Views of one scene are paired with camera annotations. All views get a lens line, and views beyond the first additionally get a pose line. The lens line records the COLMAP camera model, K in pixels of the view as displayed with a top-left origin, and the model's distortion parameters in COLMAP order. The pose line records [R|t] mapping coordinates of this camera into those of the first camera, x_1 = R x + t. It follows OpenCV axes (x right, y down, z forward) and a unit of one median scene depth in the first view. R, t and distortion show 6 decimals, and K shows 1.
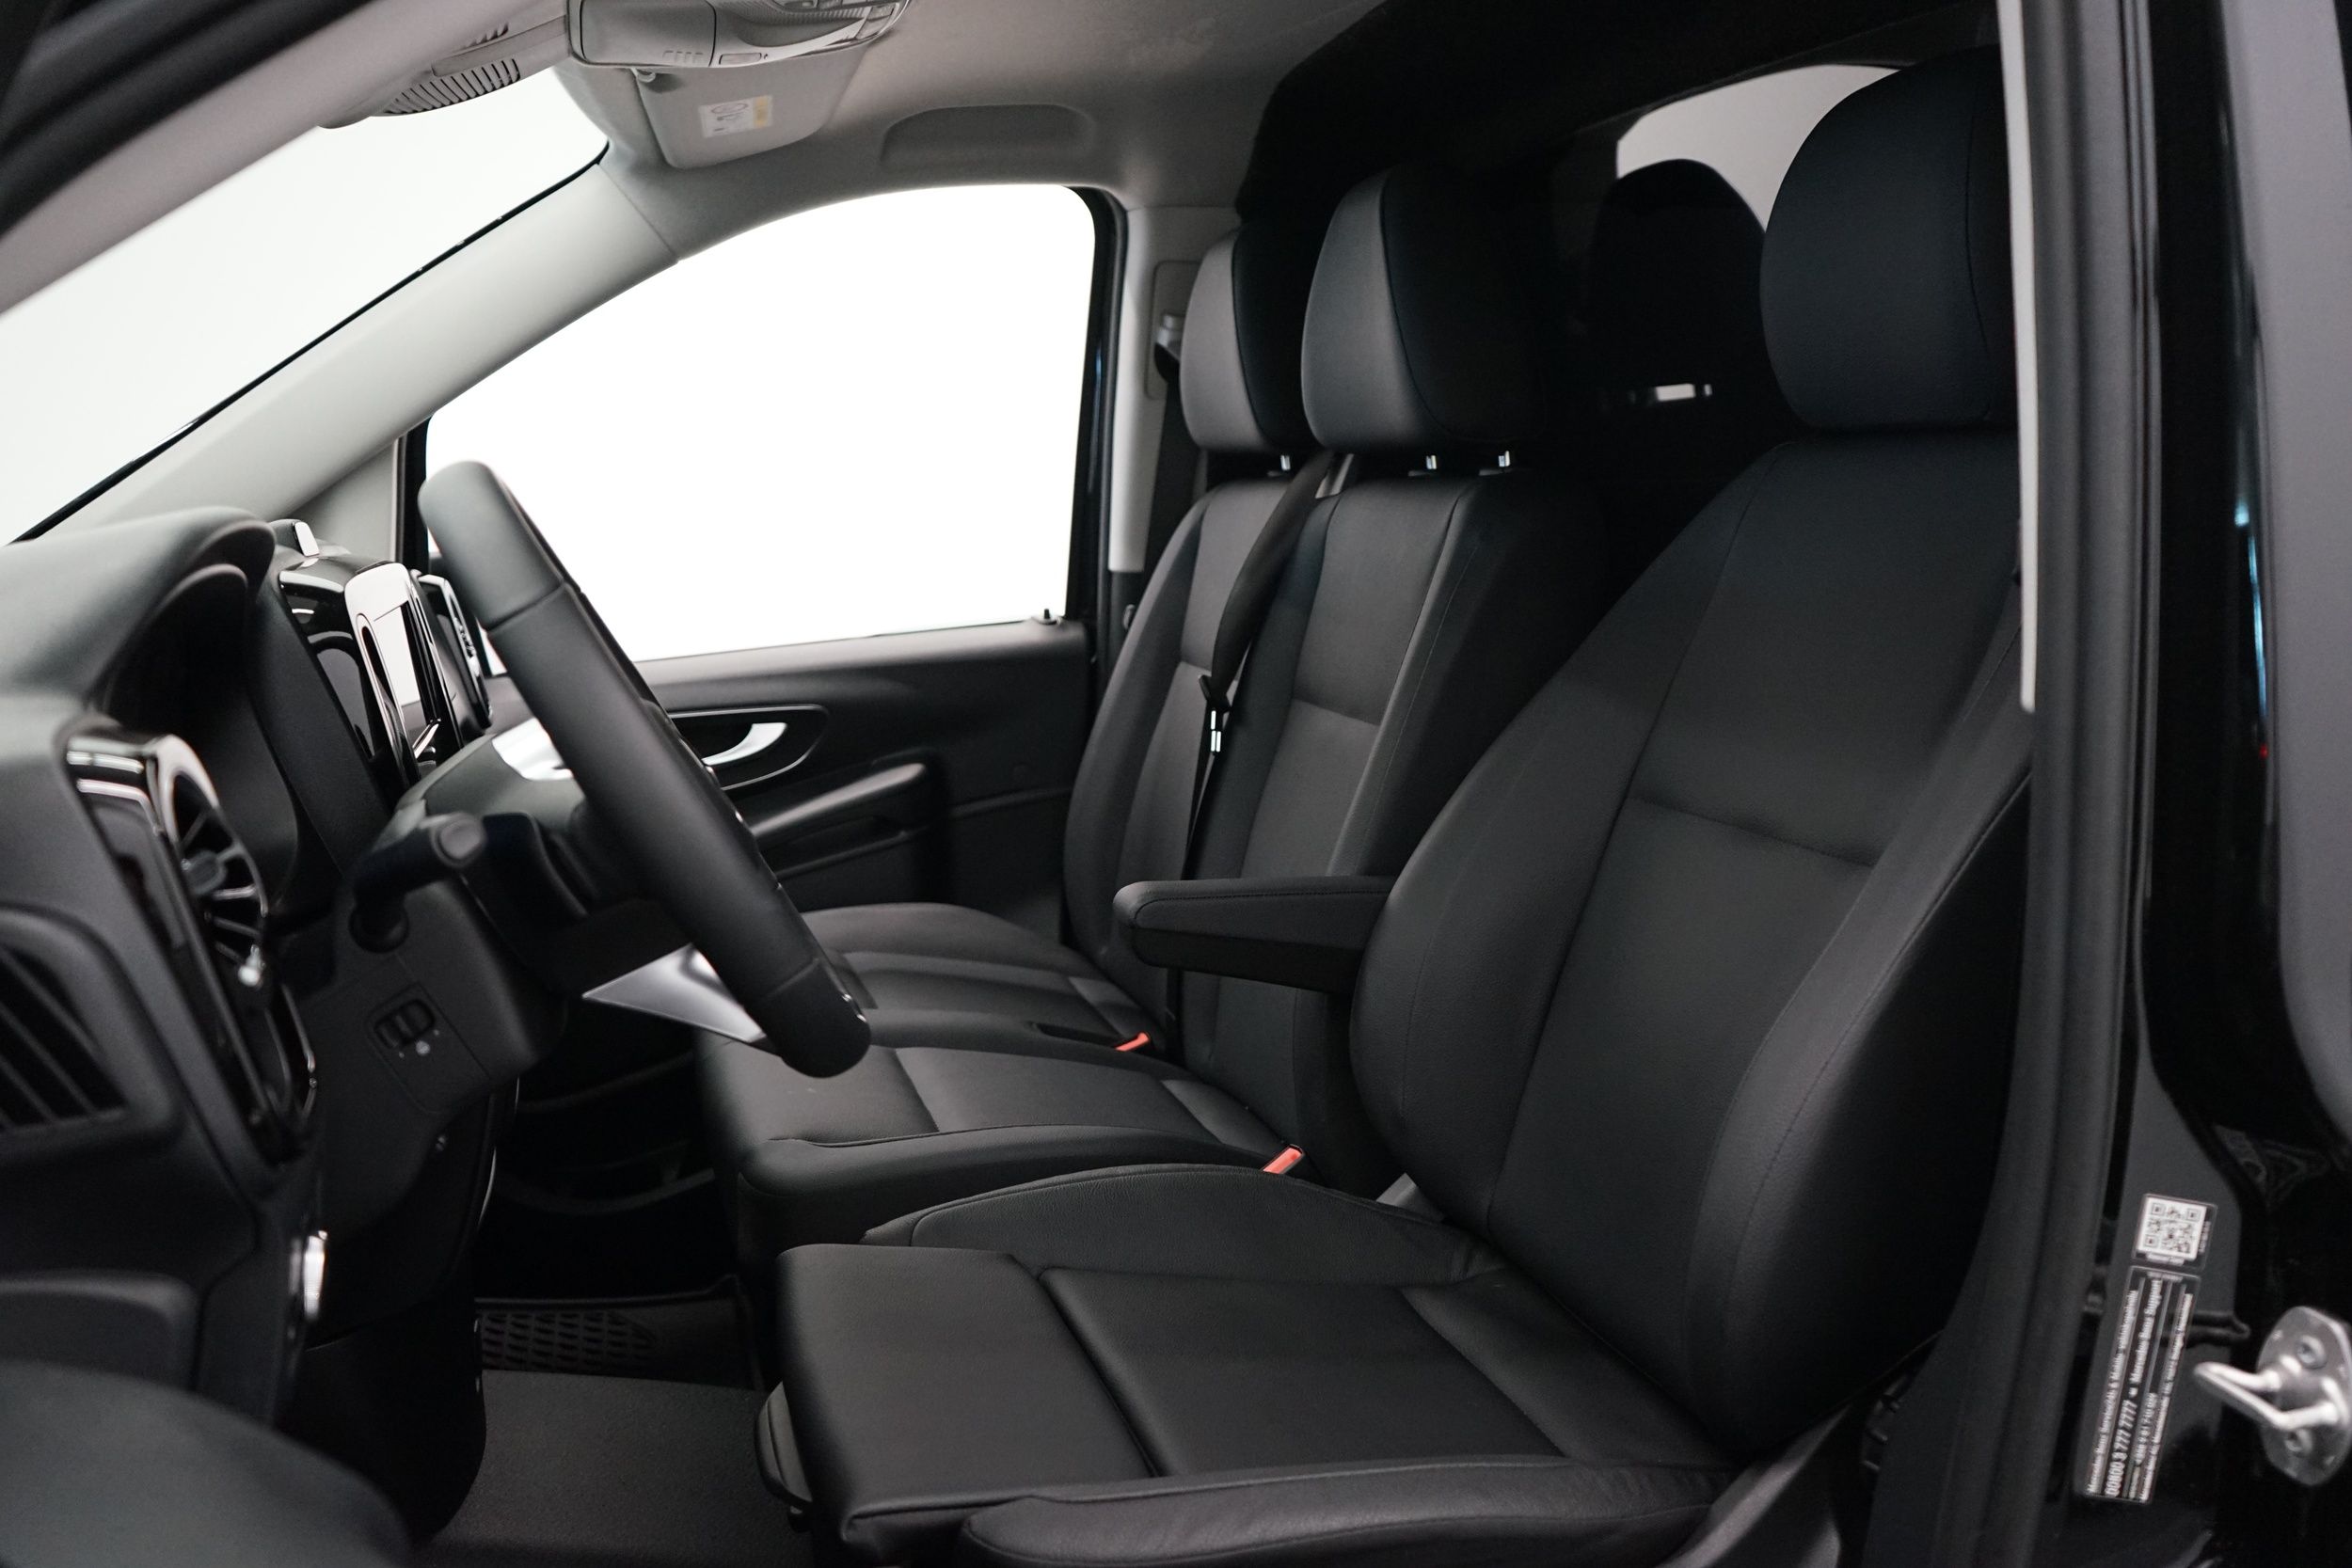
lens RADIAL K [[1910.0, 0, 1182.6], [0, 1910.0, 783.3], [0, 0, 1]] dist [-0.011668, 0.000954]
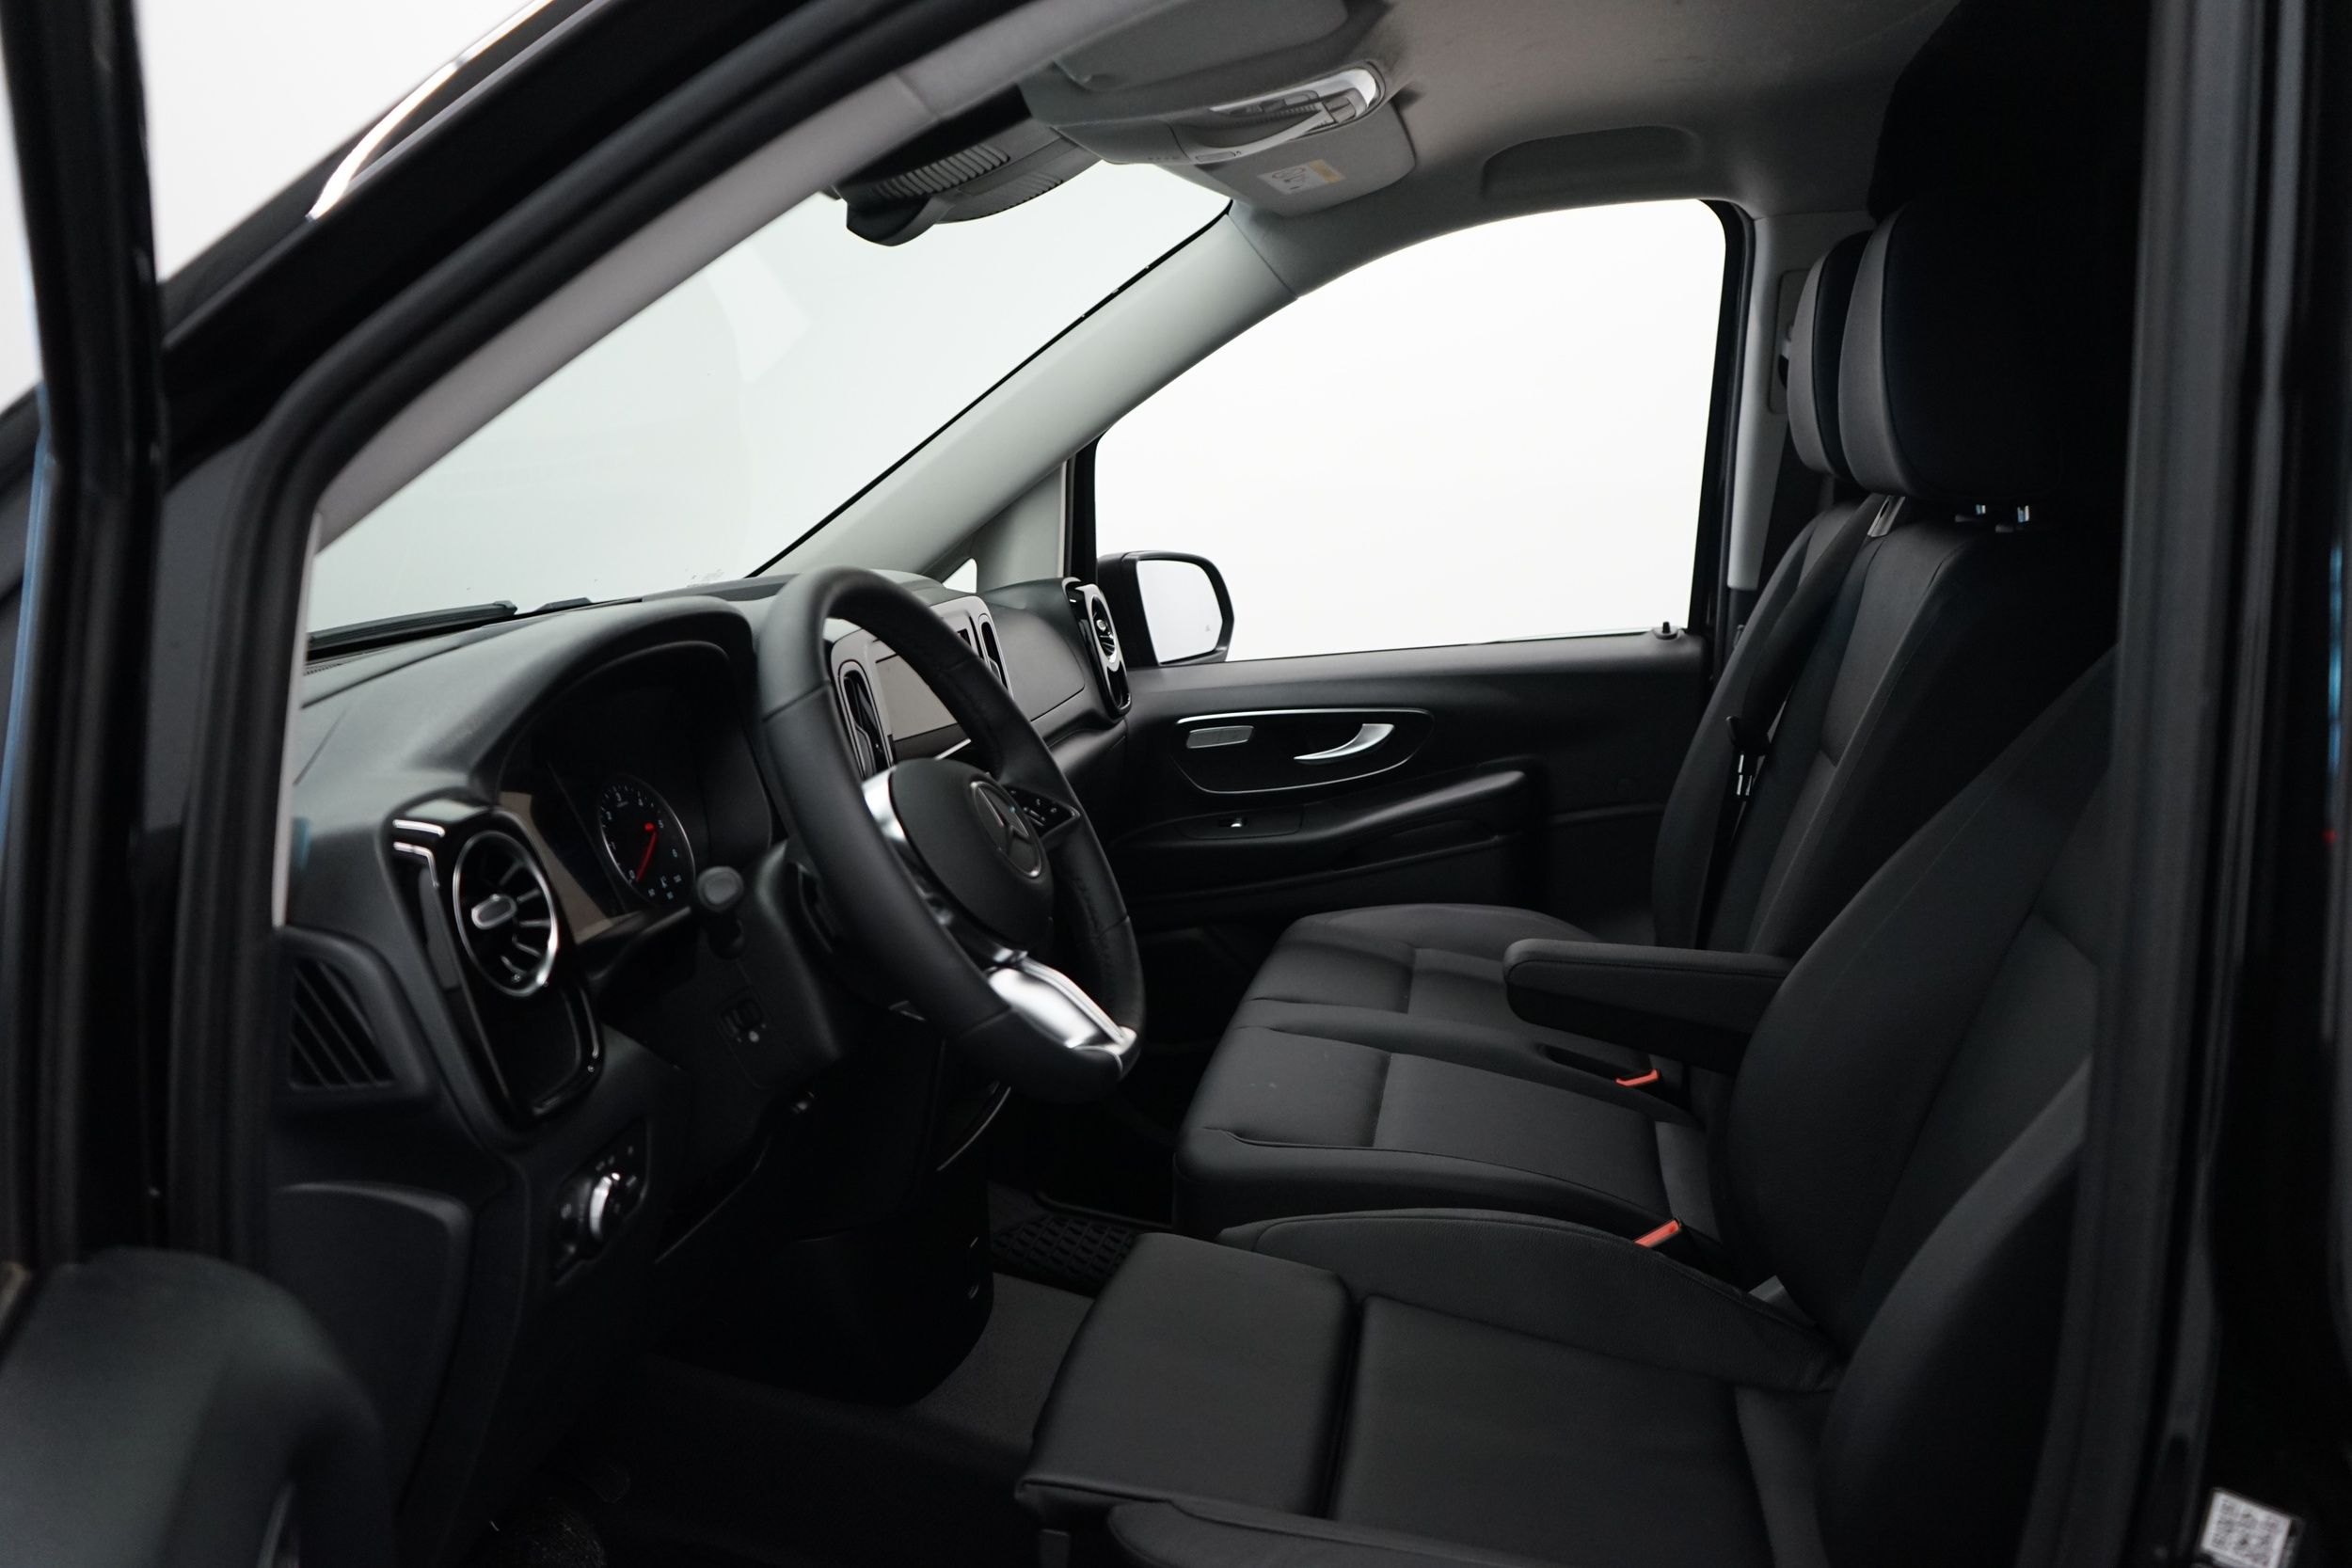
lens RADIAL K [[1910.0, 0, 1182.6], [0, 1910.0, 783.3], [0, 0, 1]] dist [-0.011668, 0.000954]
pose [[0.884699, 0.079292, -0.459370, 0.202487], [-0.061840, 0.996681, 0.052940, -0.054286], [0.462043, -0.018429, 0.886666, 0.005648]]
